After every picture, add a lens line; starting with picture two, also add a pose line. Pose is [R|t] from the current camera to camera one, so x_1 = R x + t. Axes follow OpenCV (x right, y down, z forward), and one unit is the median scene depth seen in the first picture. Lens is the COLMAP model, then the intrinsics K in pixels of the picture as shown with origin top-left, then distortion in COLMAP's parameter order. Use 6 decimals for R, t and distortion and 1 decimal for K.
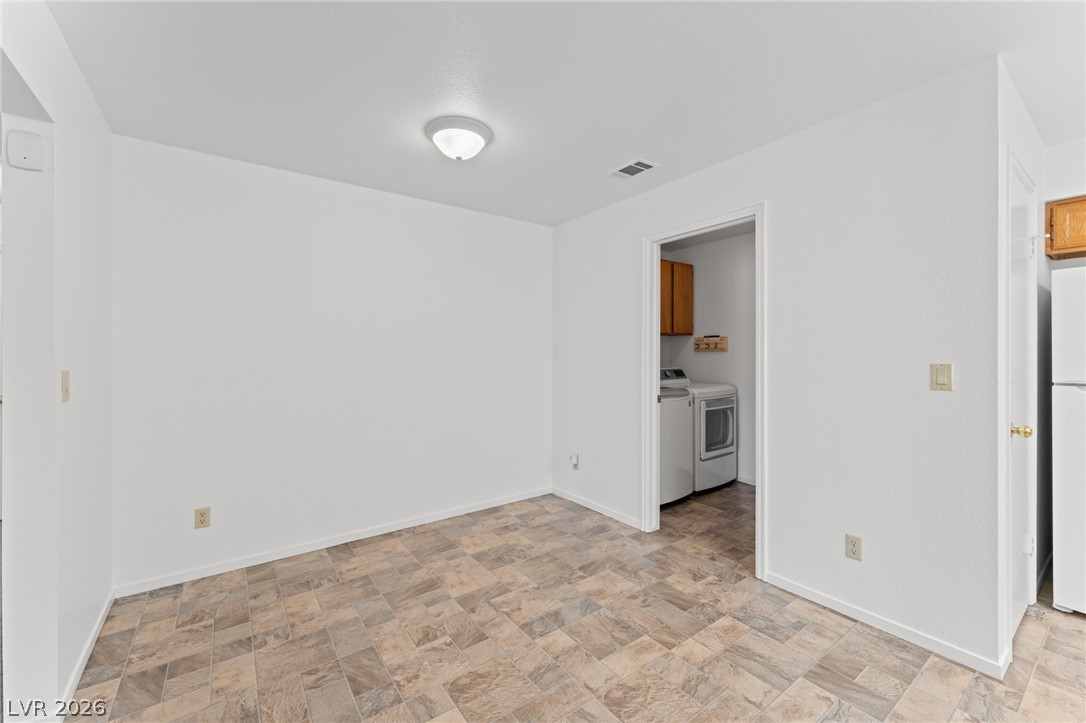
lens RADIAL K [[436.5, 0, 543.0], [0, 436.5, 361.5], [0, 0, 1]] dist [-0.002812, -0.000239]
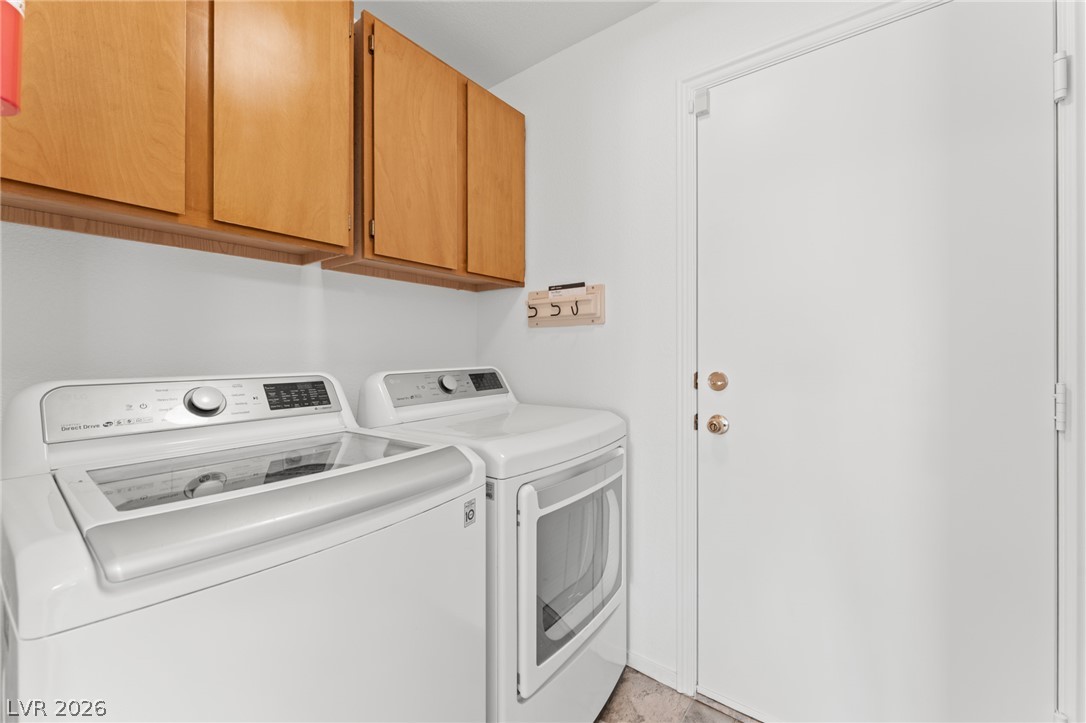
lens RADIAL K [[436.5, 0, 543.0], [0, 436.5, 361.5], [0, 0, 1]] dist [-0.002812, -0.000239]
pose [[0.960853, -0.000462, 0.277059, 0.263804], [-0.000546, 0.999994, 0.003562, 0.009059], [-0.277059, -0.003573, 0.960846, 0.643186]]
